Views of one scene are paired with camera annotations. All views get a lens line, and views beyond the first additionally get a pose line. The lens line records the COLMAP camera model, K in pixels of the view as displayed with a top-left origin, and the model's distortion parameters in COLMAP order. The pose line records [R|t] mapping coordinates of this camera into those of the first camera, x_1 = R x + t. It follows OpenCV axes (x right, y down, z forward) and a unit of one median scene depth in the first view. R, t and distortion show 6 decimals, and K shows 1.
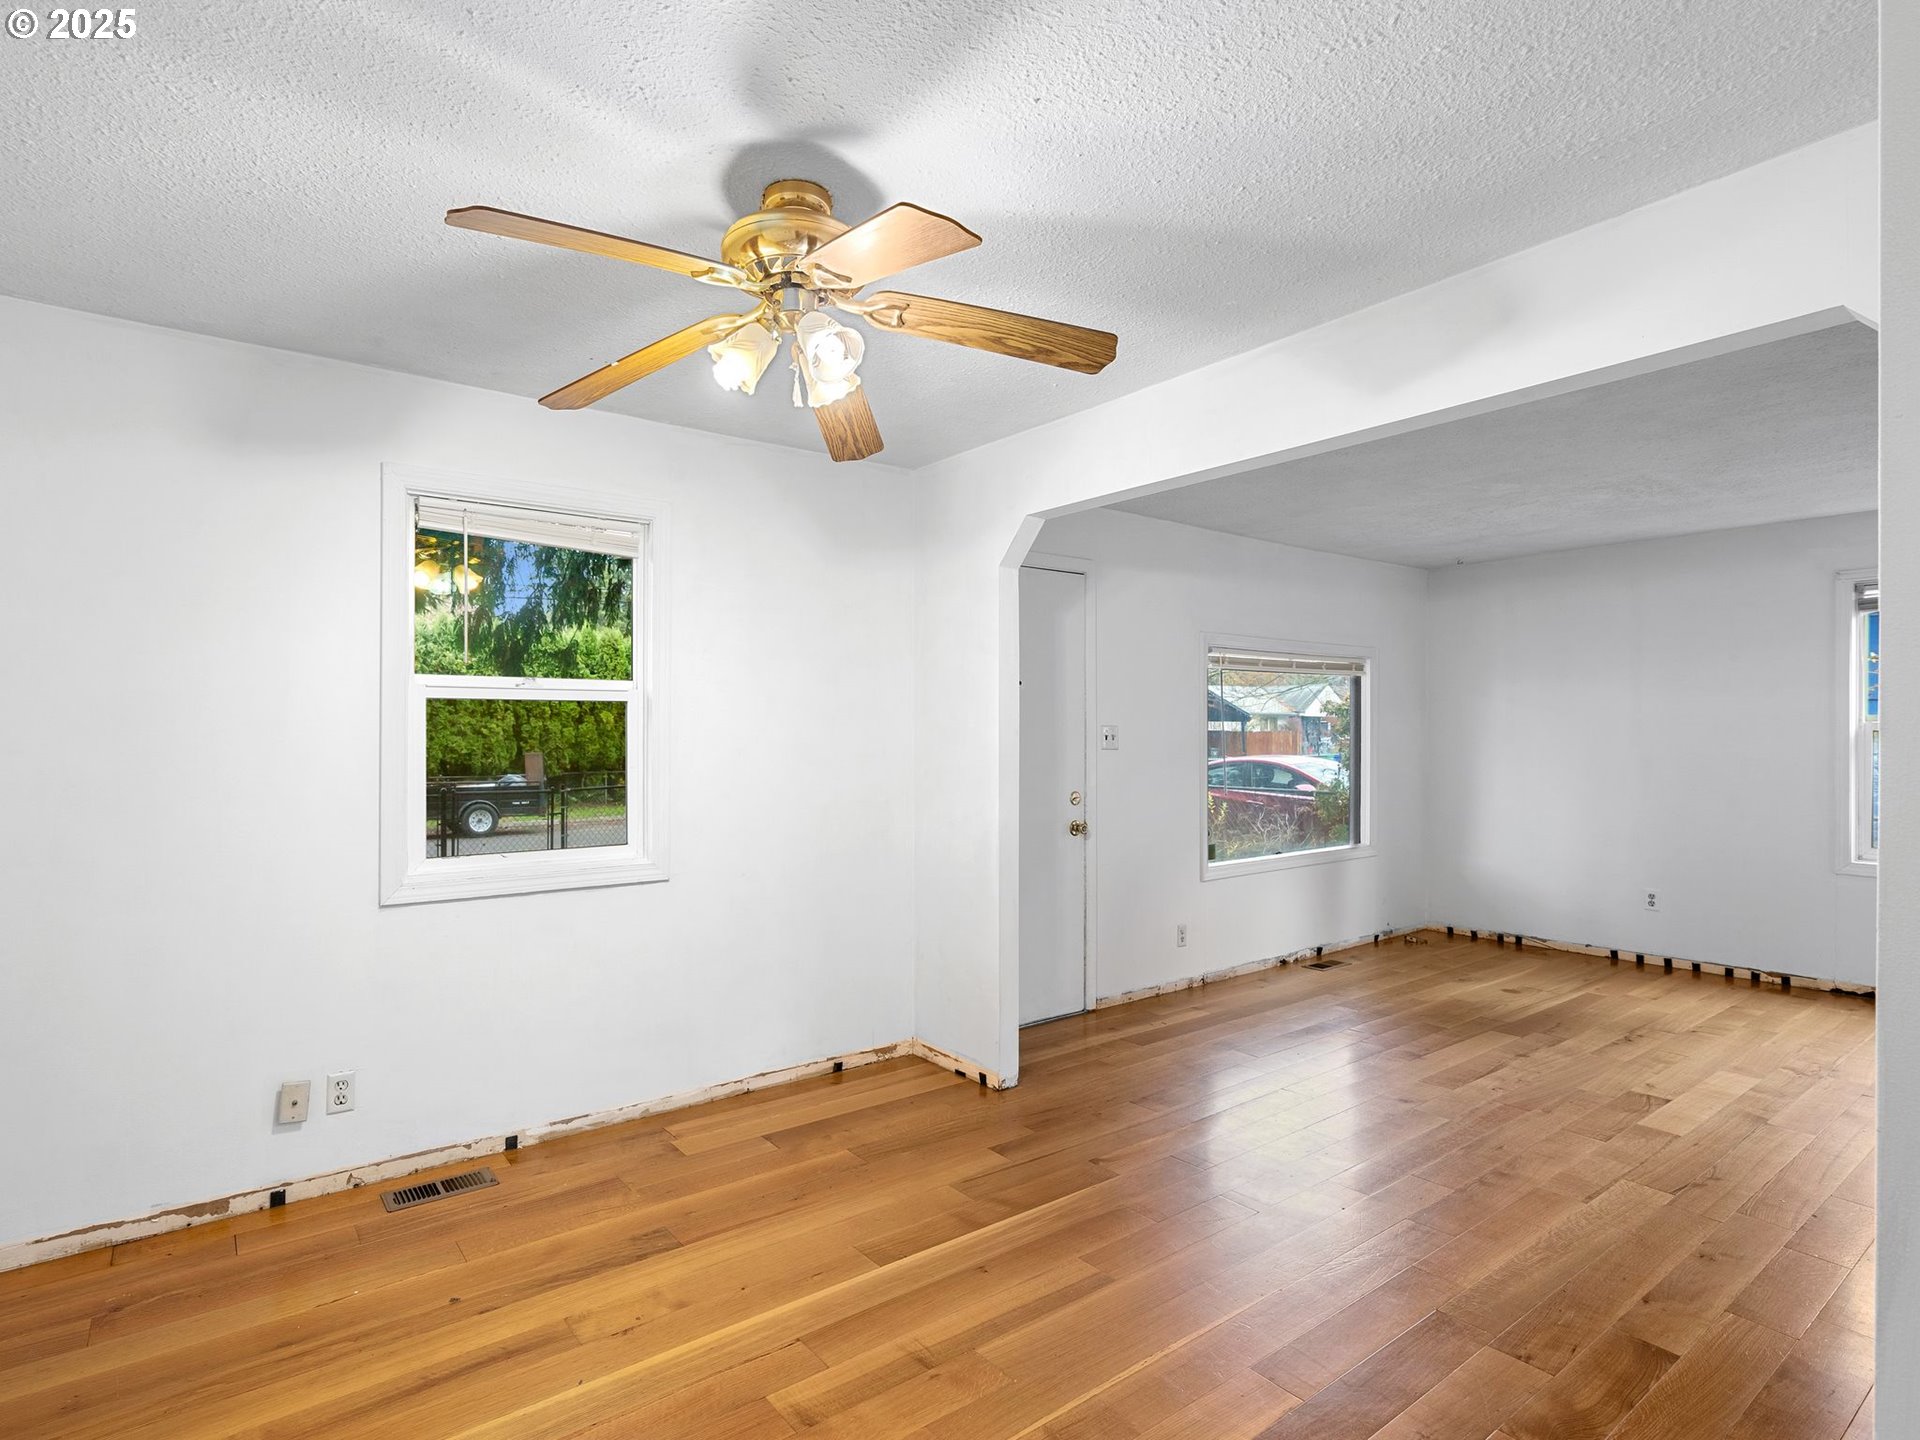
lens RADIAL K [[991.3, 0, 934.8], [0, 991.3, 731.9], [0, 0, 1]] dist [-0.014825, 0.007702]
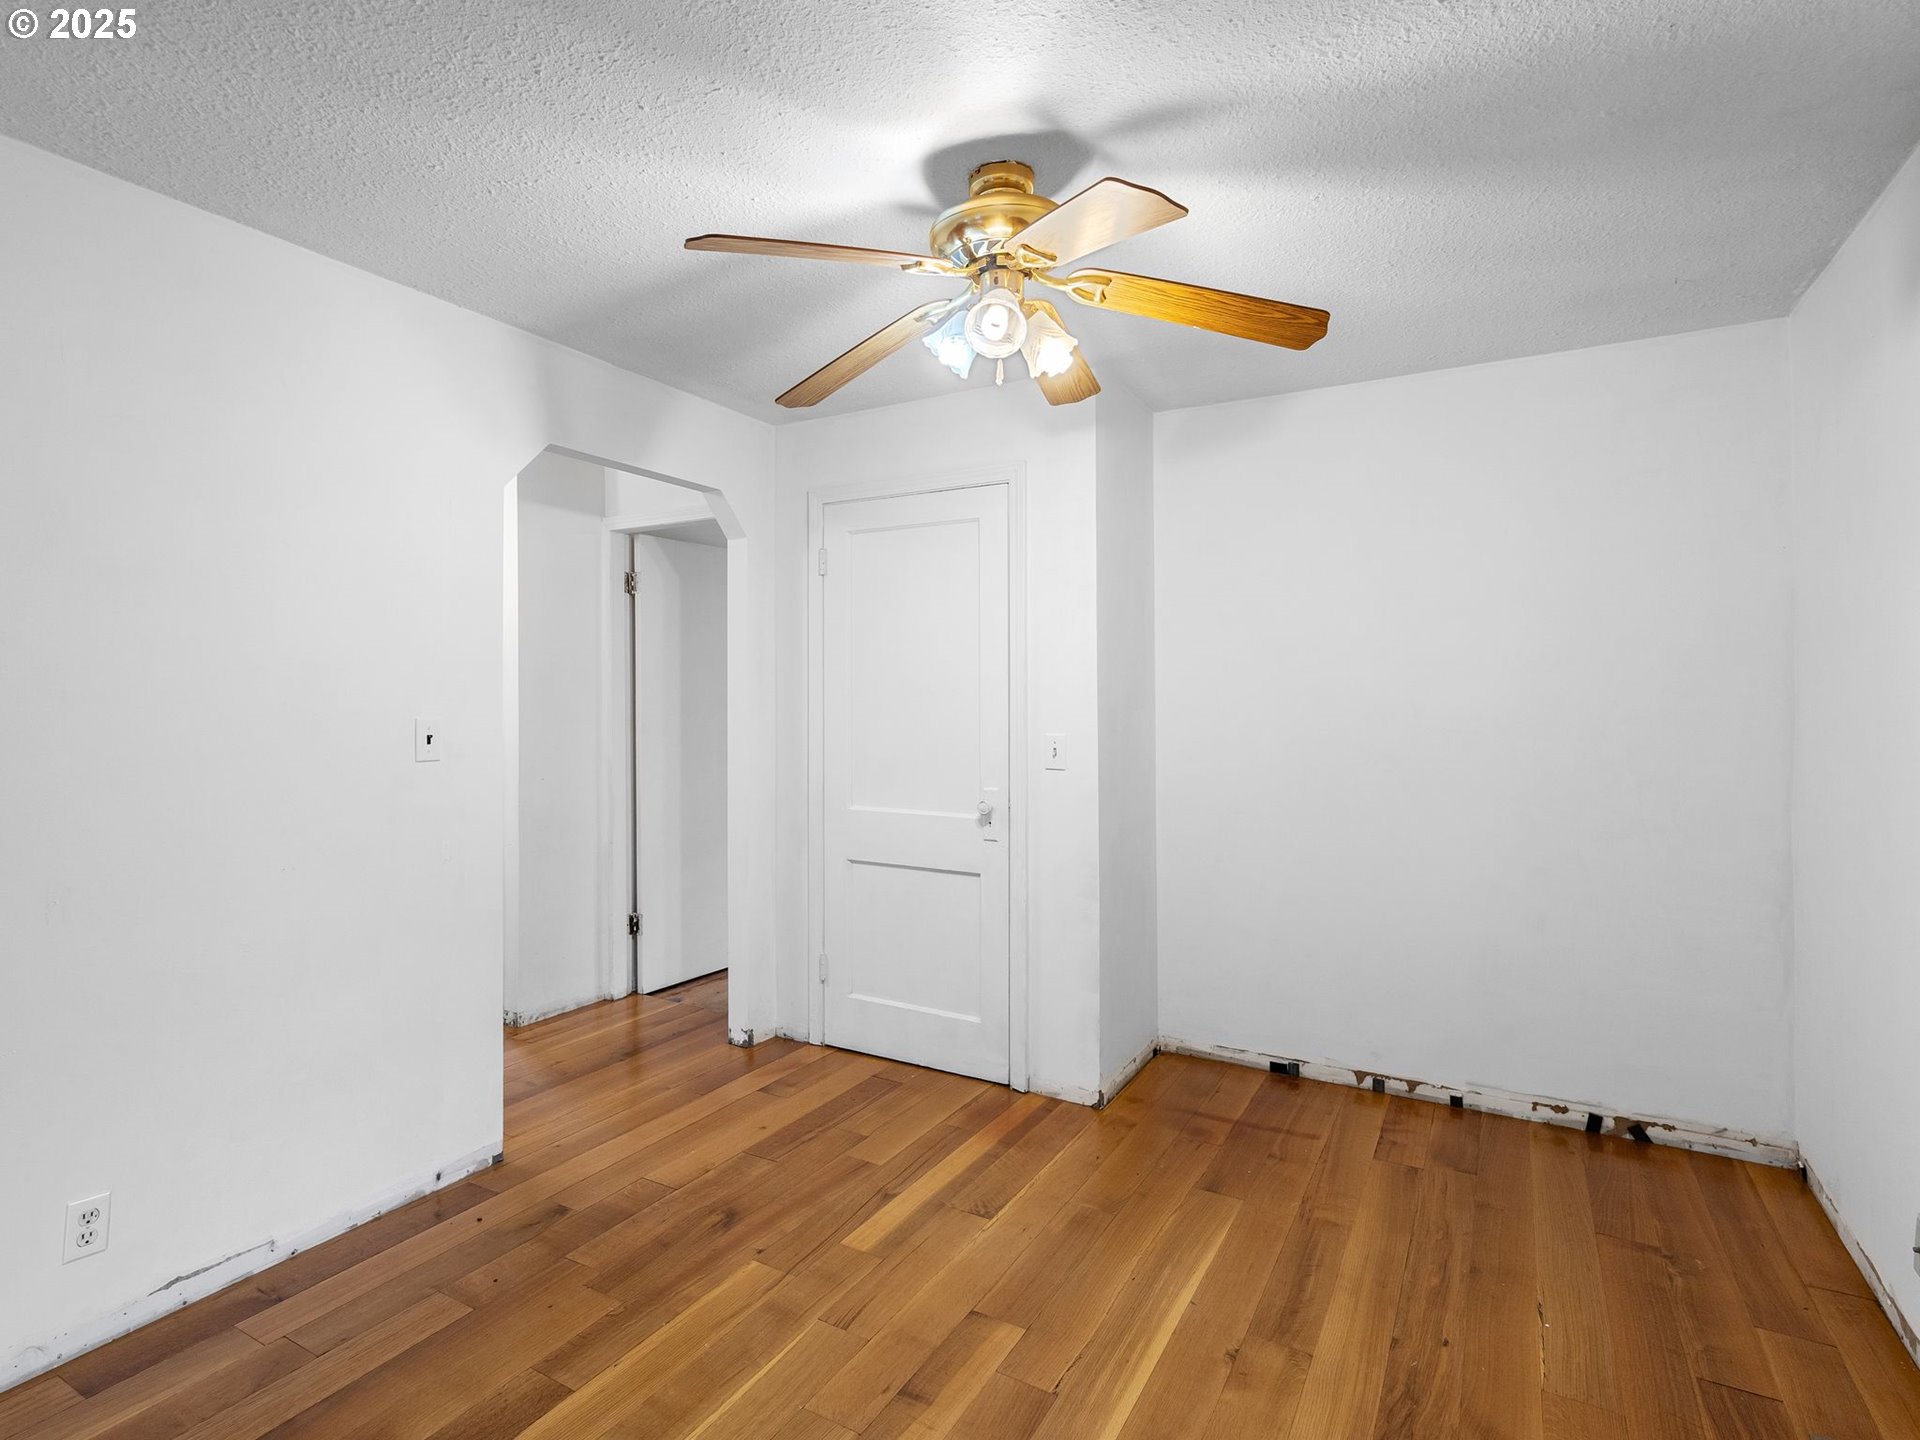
lens RADIAL K [[991.3, 0, 924.6], [0, 991.3, 687.5], [0, 0, 1]] dist [-0.014825, 0.007702]
pose [[-0.924274, -0.000622, -0.381729, 0.129847], [0.002187, 0.999974, -0.006924, -0.002111], [0.381724, -0.007234, -0.924248, 0.761591]]
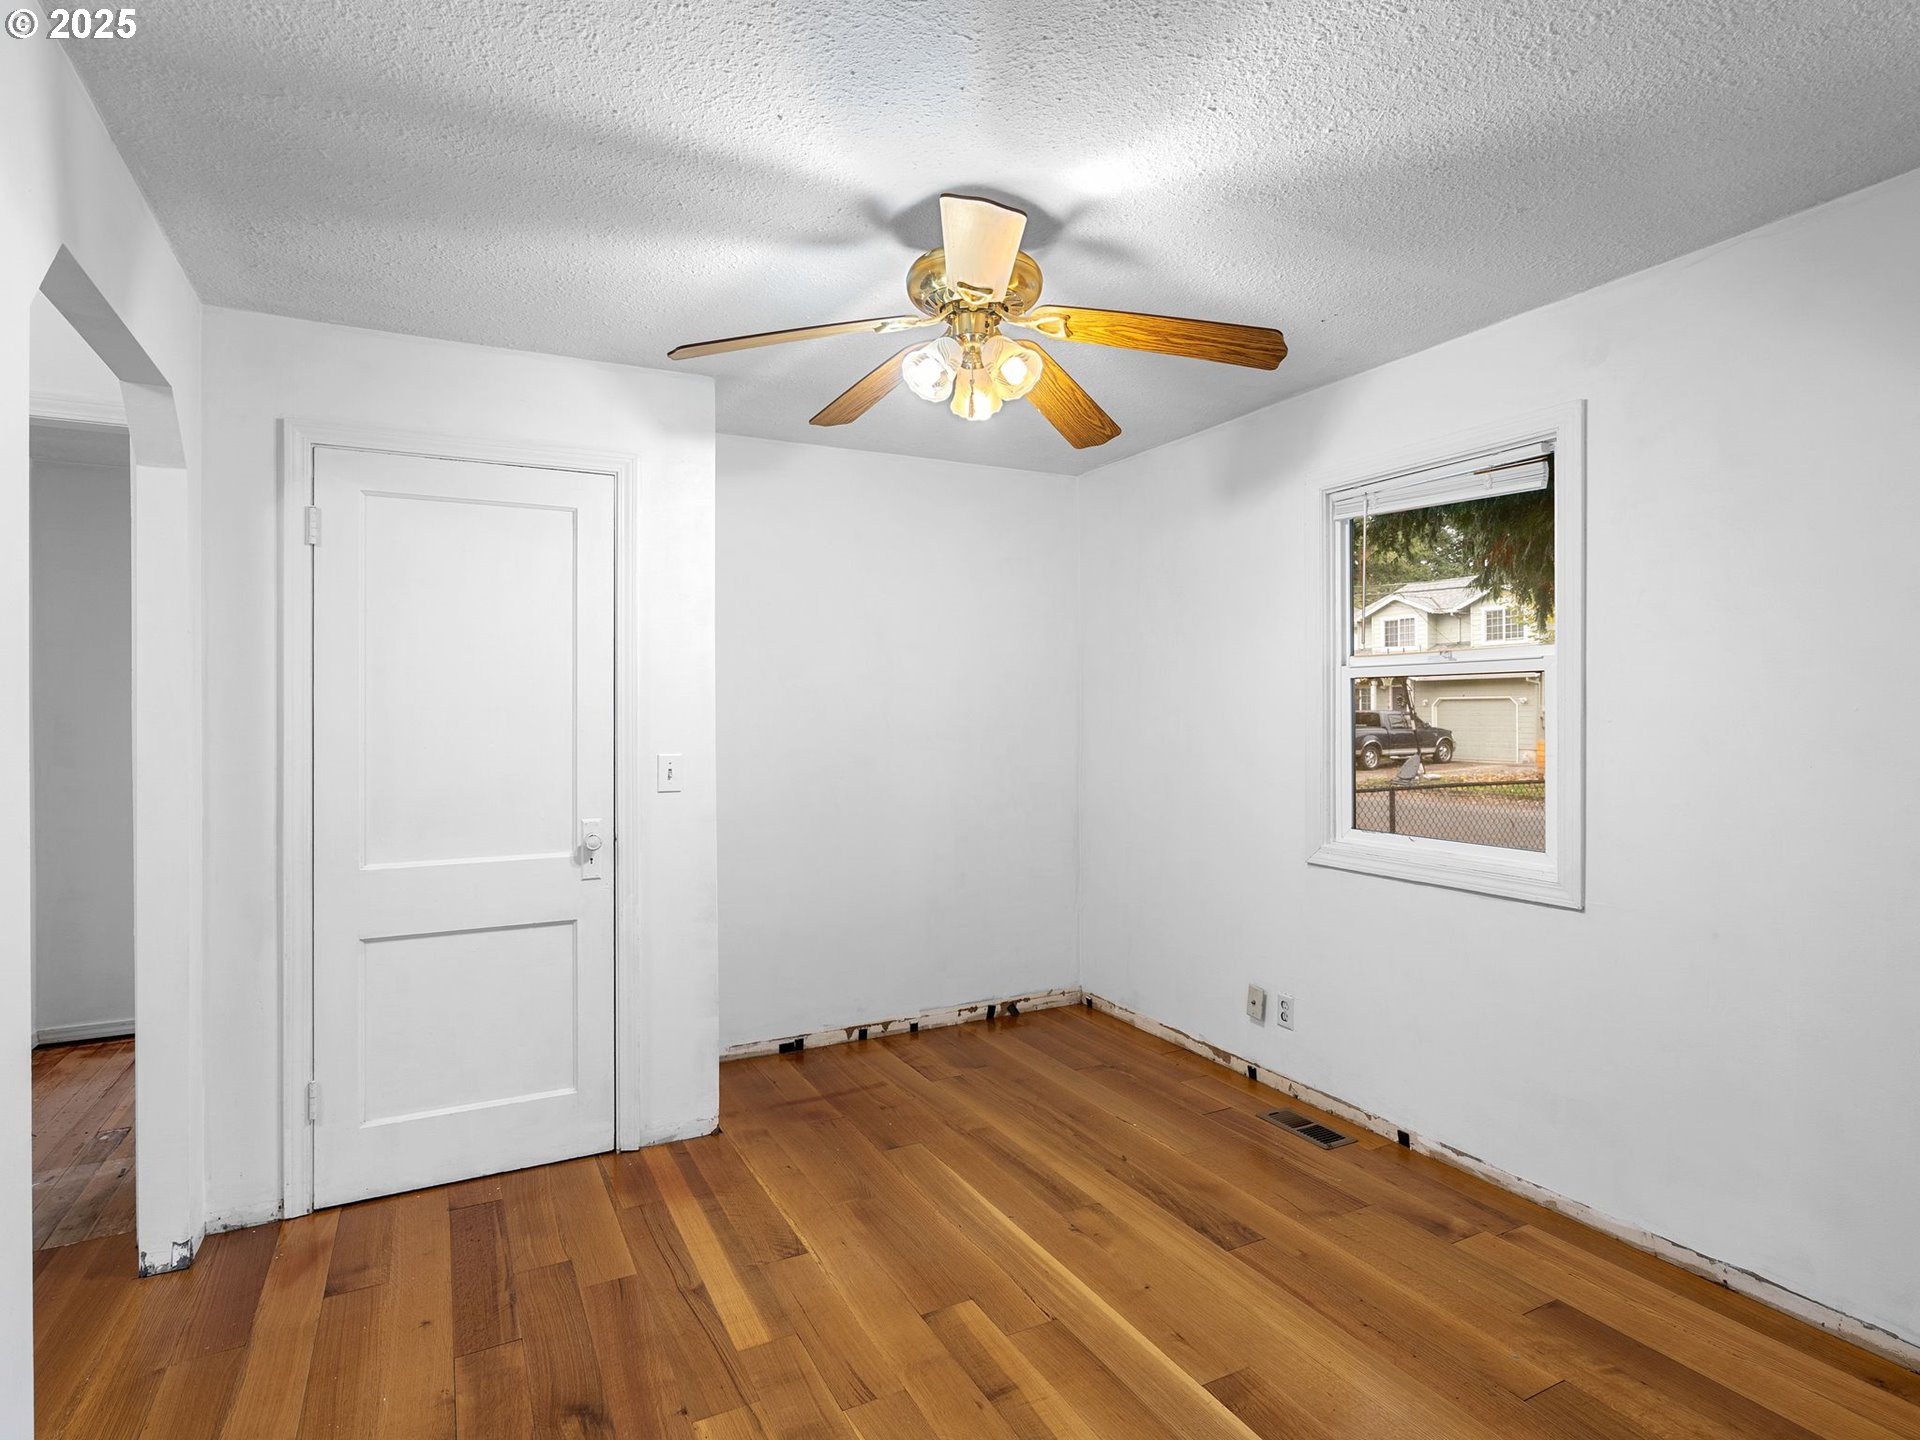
lens RADIAL K [[982.9, 0, 931.0], [0, 982.9, 702.7], [0, 0, 1]] dist [-0.006614, 0.002511]
pose [[-0.171388, -0.004199, -0.985195, 0.374292], [0.006738, 0.999963, -0.005434, -0.003192], [0.985181, -0.007570, -0.171353, 0.452689]]
